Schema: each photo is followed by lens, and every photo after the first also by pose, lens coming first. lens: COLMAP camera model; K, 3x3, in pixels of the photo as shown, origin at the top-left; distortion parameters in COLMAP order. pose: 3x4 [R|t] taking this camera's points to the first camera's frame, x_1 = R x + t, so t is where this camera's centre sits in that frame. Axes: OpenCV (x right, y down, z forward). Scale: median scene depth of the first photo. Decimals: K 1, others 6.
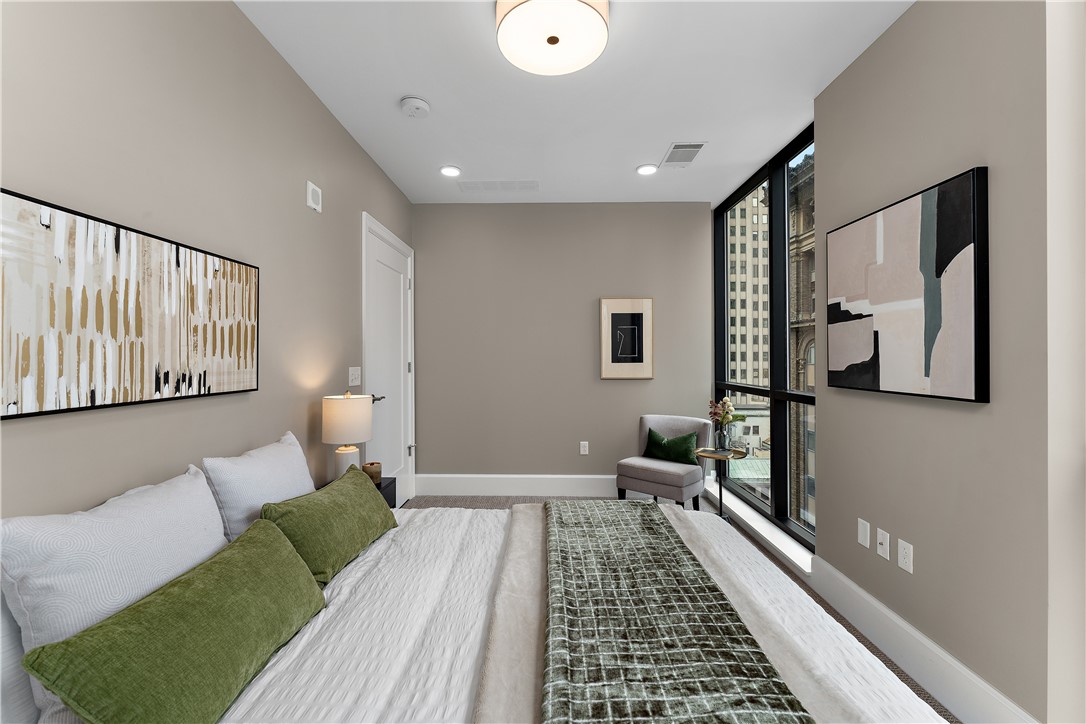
lens RADIAL K [[440.3, 0, 549.3], [0, 440.3, 354.0], [0, 0, 1]] dist [-0.001502, 0.000237]
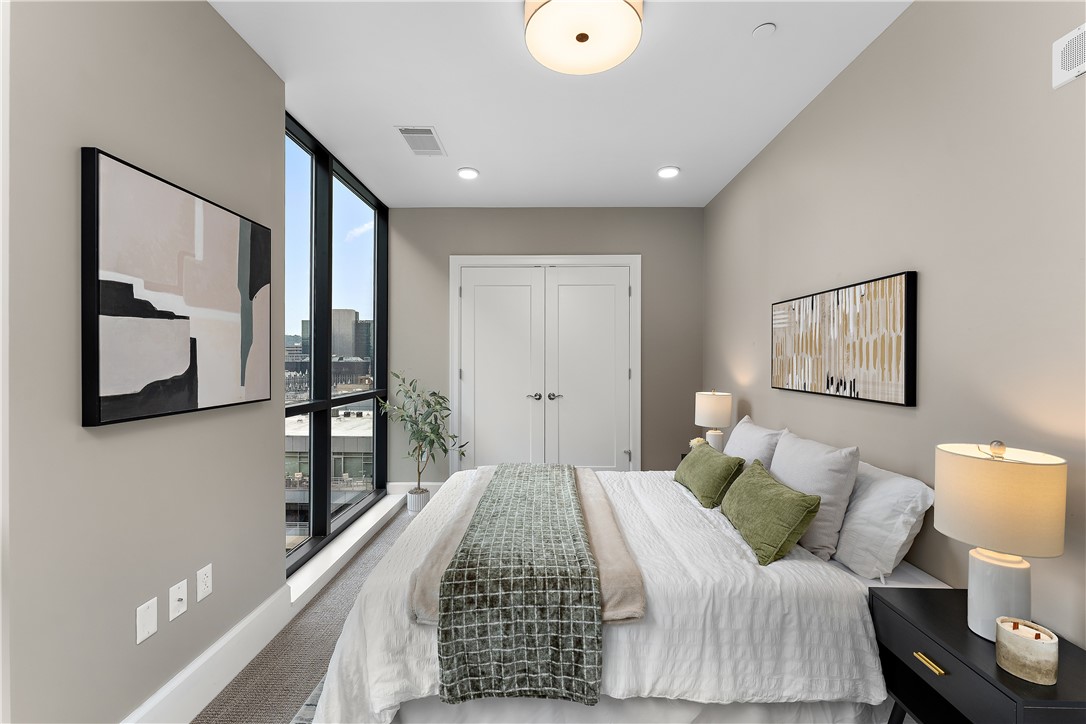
lens RADIAL K [[440.3, 0, 542.6], [0, 440.3, 357.3], [0, 0, 1]] dist [-0.001502, 0.000237]
pose [[-0.999870, -0.000812, 0.016091, 0.085742], [-0.000934, 0.999971, -0.007551, -0.012693], [-0.016084, -0.007565, -0.999842, 2.130468]]
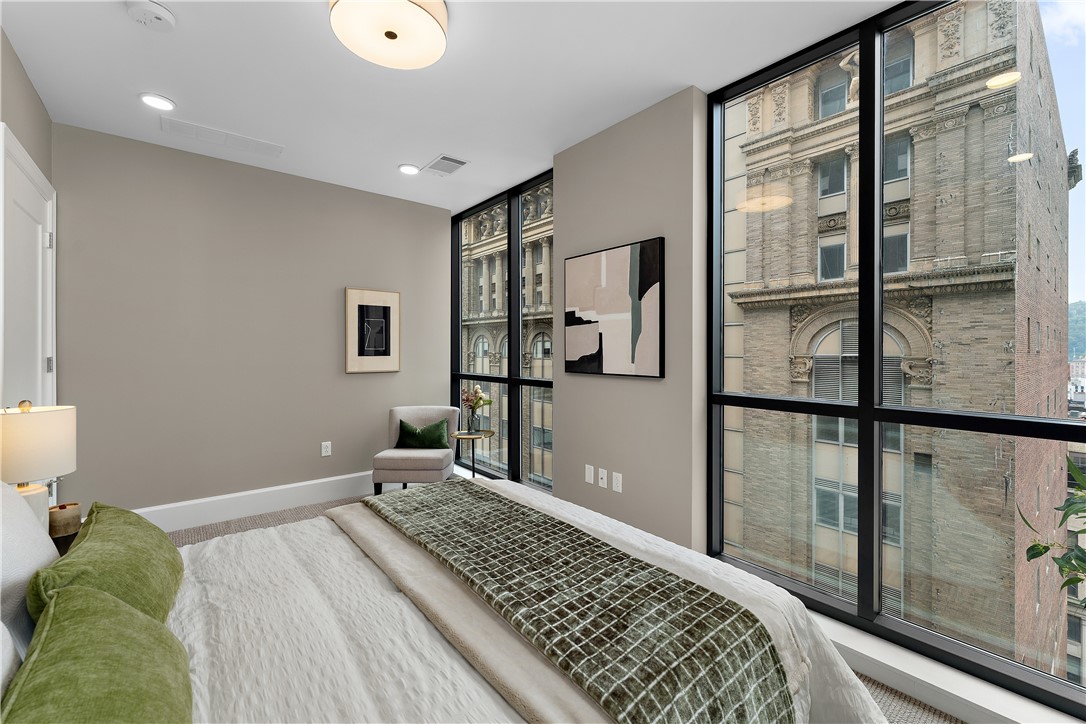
lens RADIAL K [[440.3, 0, 544.1], [0, 440.3, 347.9], [0, 0, 1]] dist [-0.001502, 0.000237]
pose [[0.767102, 0.005764, 0.641499, -0.392516], [-0.006362, 0.999979, -0.001378, 0.001465], [-0.641493, -0.003024, 0.767123, 0.003471]]
